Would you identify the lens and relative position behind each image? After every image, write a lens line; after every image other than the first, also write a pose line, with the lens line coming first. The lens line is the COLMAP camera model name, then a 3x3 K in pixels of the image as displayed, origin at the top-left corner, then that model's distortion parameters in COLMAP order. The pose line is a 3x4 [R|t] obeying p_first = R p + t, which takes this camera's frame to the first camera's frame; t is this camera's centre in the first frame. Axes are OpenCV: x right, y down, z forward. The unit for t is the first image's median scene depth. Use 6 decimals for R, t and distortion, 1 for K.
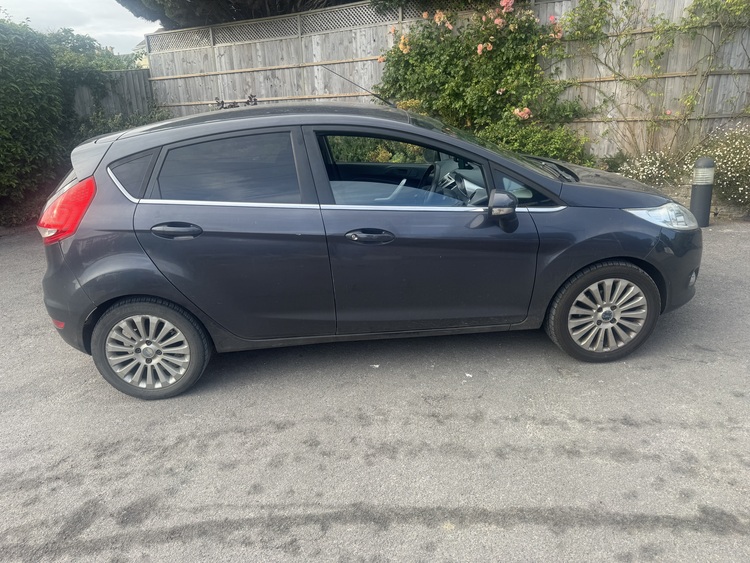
lens RADIAL K [[528.0, 0, 372.7], [0, 528.0, 278.6], [0, 0, 1]] dist [0.008106, -0.011705]
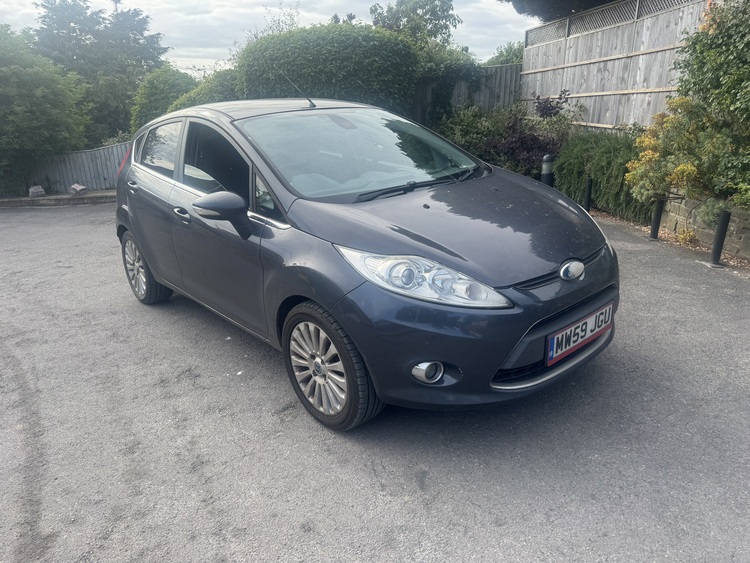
lens RADIAL K [[528.0, 0, 372.6], [0, 528.0, 286.0], [0, 0, 1]] dist [0.008106, -0.011705]
pose [[0.631581, 0.274063, -0.725255, 0.315678], [-0.255384, 0.956774, 0.139152, -0.055836], [0.732041, 0.097332, 0.674272, 0.147492]]
